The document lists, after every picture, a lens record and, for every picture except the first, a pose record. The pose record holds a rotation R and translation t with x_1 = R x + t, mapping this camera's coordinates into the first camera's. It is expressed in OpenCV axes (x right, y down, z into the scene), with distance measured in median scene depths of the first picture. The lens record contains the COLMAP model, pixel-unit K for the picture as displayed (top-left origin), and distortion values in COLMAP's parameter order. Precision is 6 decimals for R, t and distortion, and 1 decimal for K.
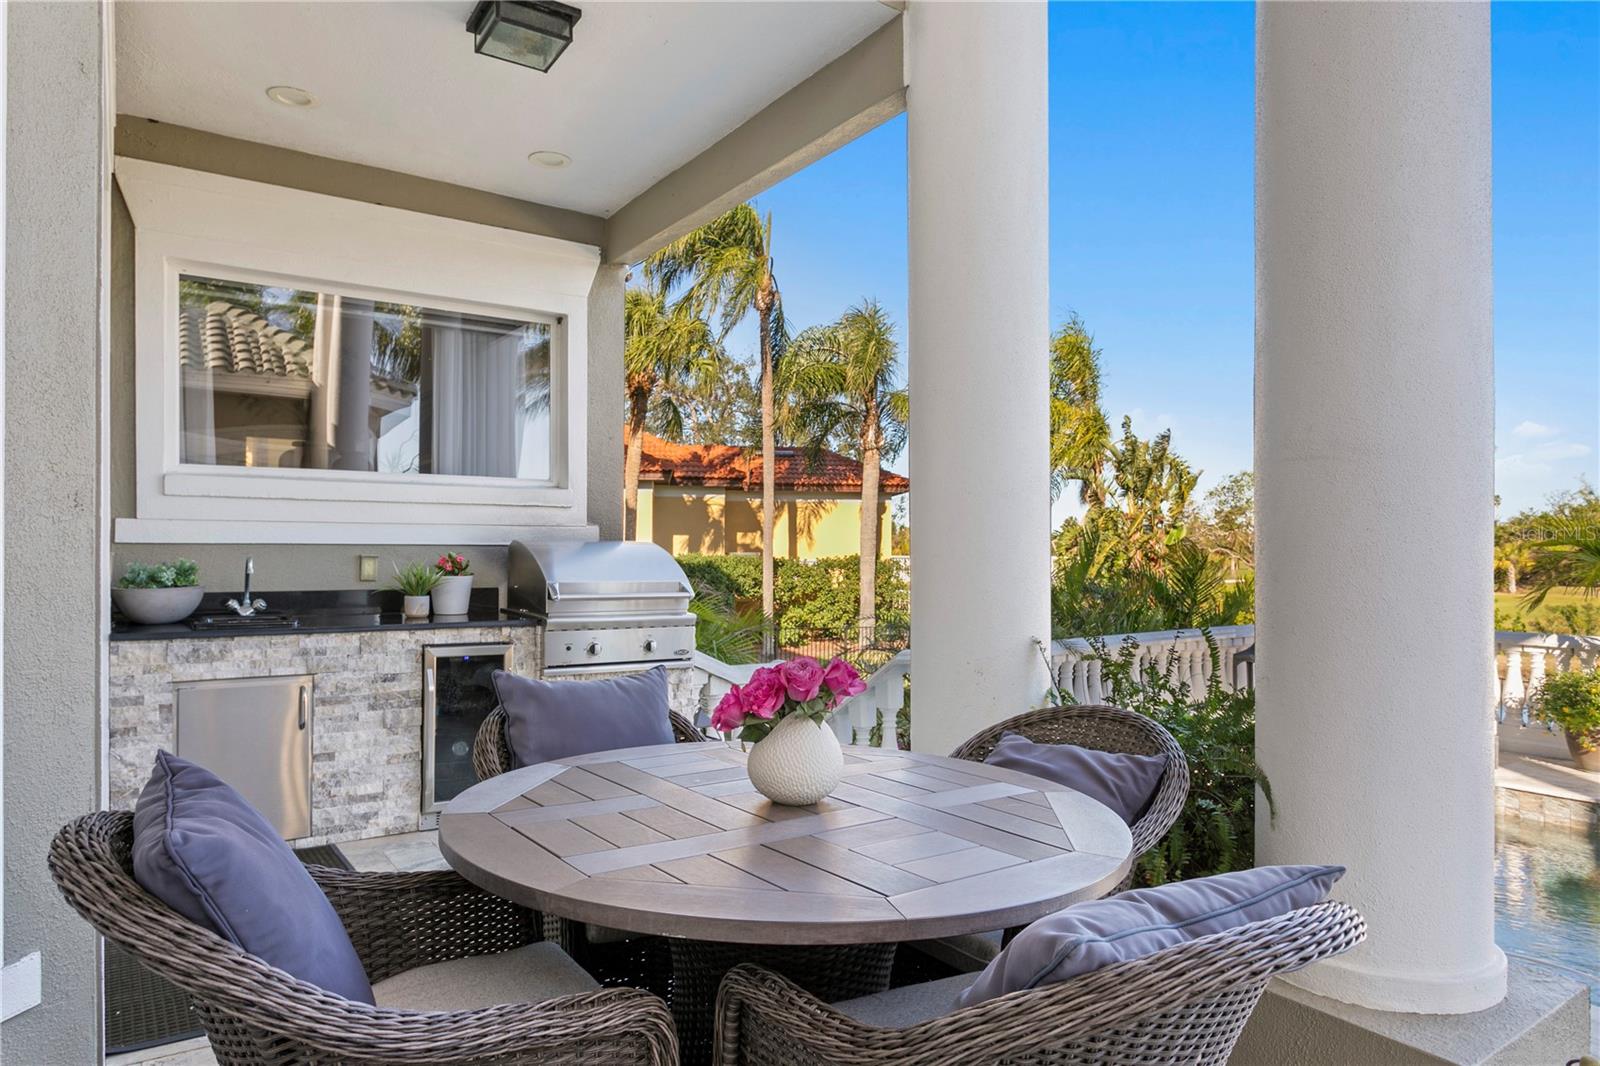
lens RADIAL K [[944.5, 0, 792.2], [0, 944.5, 548.6], [0, 0, 1]] dist [-0.019719, 0.000617]
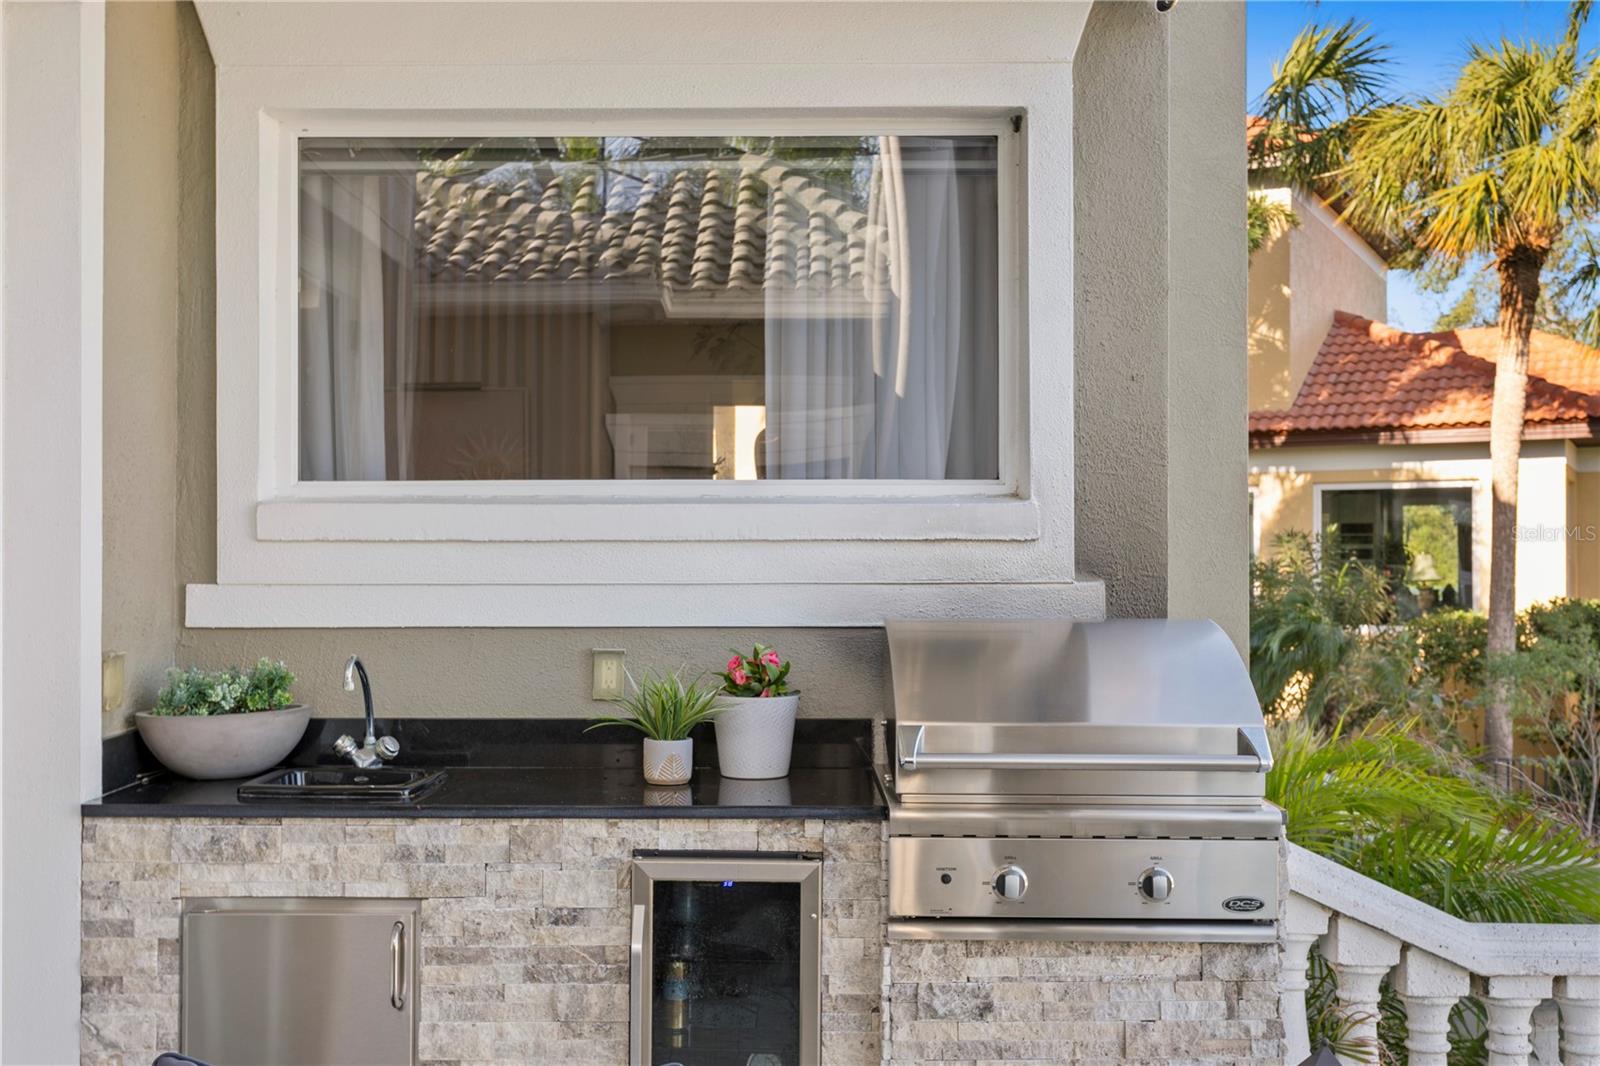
lens RADIAL K [[1764.4, 0, 789.3], [0, 1764.4, 540.9], [0, 0, 1]] dist [0.007982, 0.000000]
pose [[0.823504, -0.013826, -0.567142, 0.174955], [0.003675, 0.999812, -0.019038, -0.035637], [0.567299, 0.013593, 0.823400, 0.316563]]
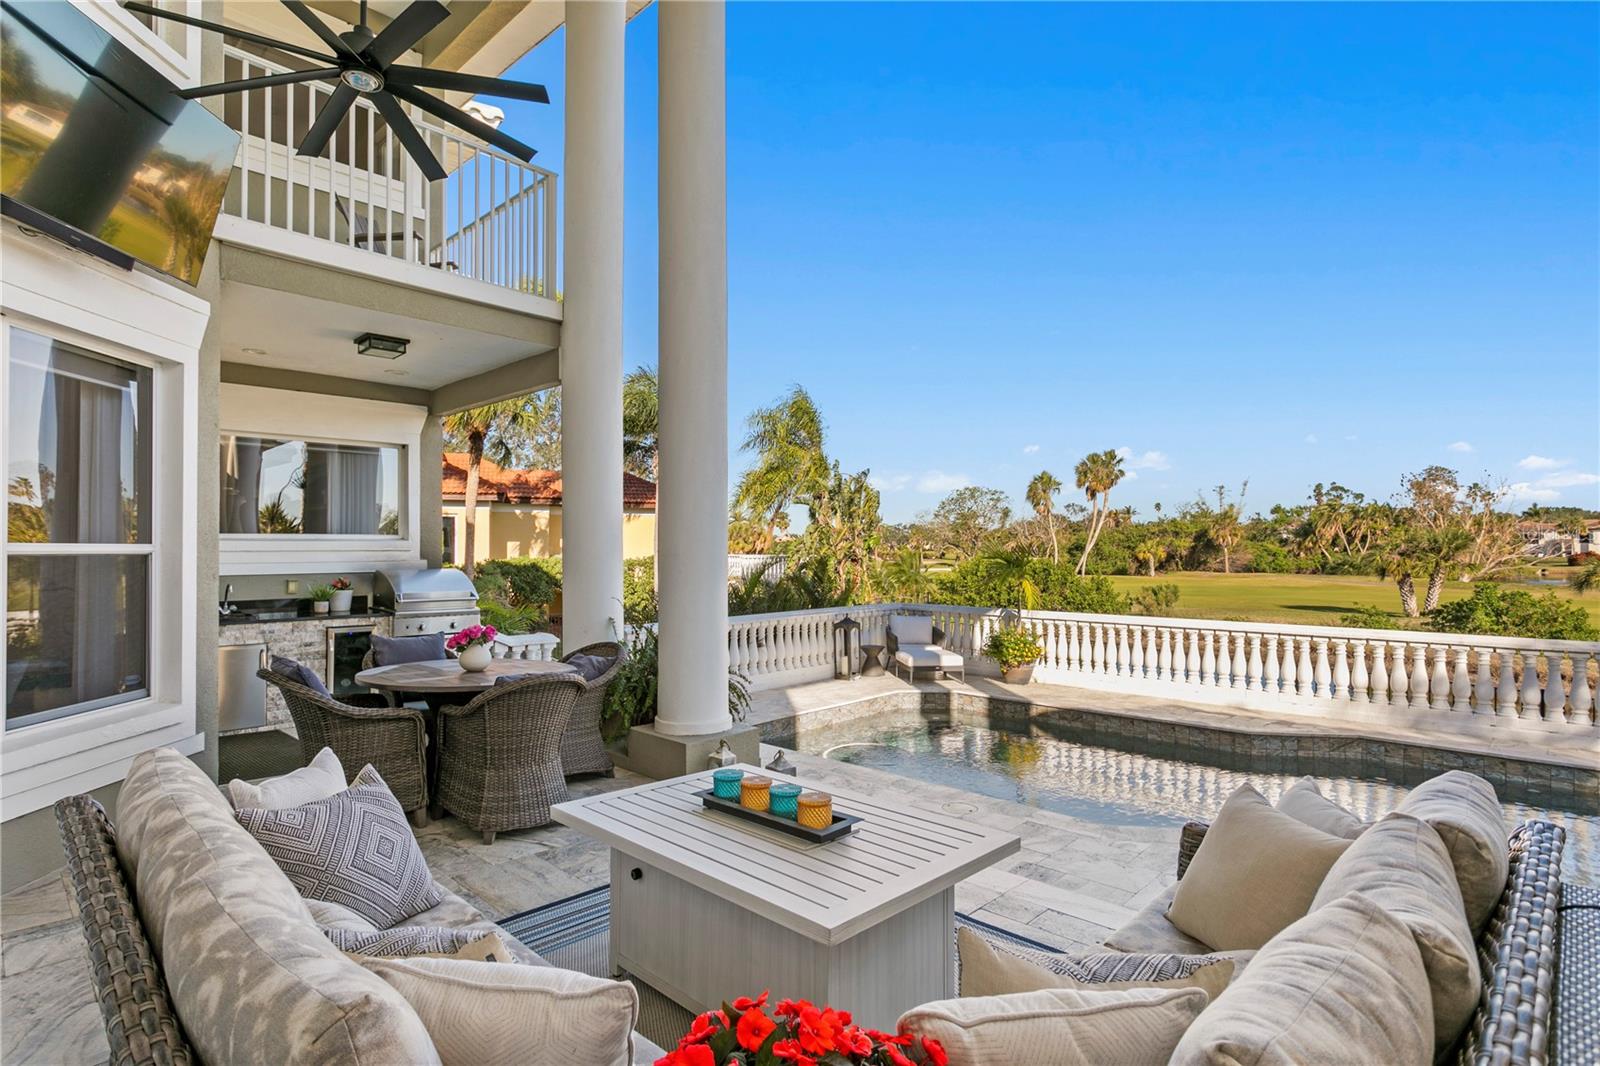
lens RADIAL K [[798.5, 0, 789.0], [0, 798.5, 533.9], [0, 0, 1]] dist [-0.010490, 0.005309]
pose [[0.980934, -0.001939, 0.194333, 0.229262], [0.004081, 0.999935, -0.010626, -0.070089], [-0.194300, 0.011216, 0.980878, -0.812952]]
